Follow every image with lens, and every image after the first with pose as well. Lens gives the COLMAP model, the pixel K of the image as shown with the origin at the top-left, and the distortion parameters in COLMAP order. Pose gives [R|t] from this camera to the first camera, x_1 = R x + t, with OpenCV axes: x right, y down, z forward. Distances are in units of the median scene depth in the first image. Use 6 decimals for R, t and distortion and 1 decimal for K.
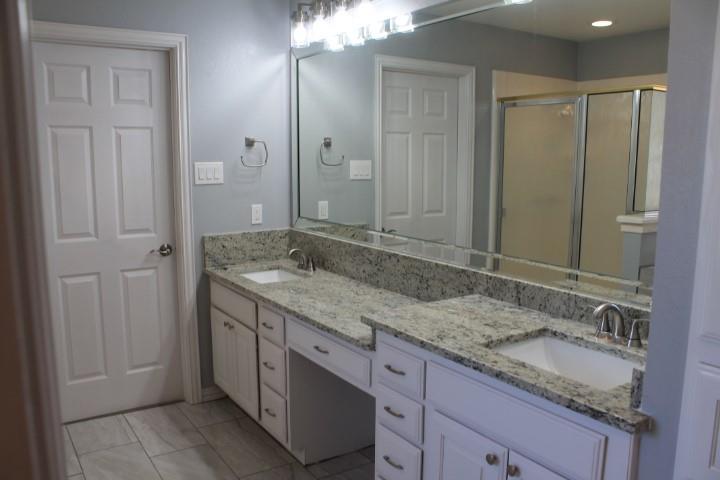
lens RADIAL K [[604.3, 0, 359.4], [0, 604.3, 253.4], [0, 0, 1]] dist [-0.189270, 0.170101]
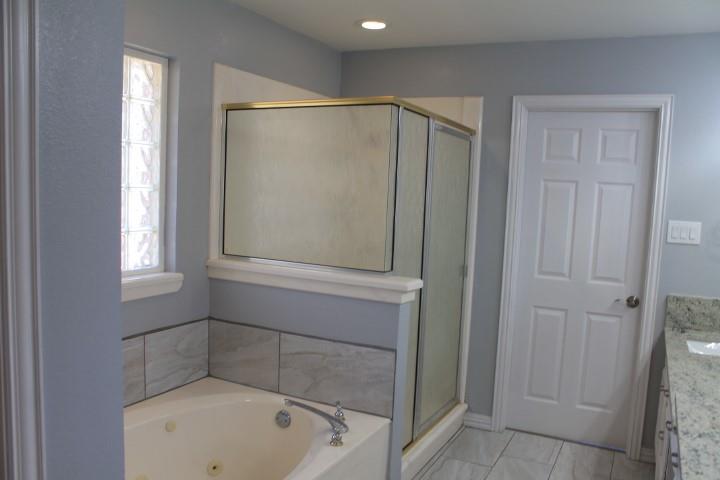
lens RADIAL K [[604.3, 0, 359.4], [0, 604.3, 253.4], [0, 0, 1]] dist [-0.189270, 0.170101]
pose [[0.492872, 0.109245, -0.863217, 0.316738], [-0.181697, 0.983137, 0.020677, -0.024139], [0.850919, 0.146652, 0.504410, 0.071980]]
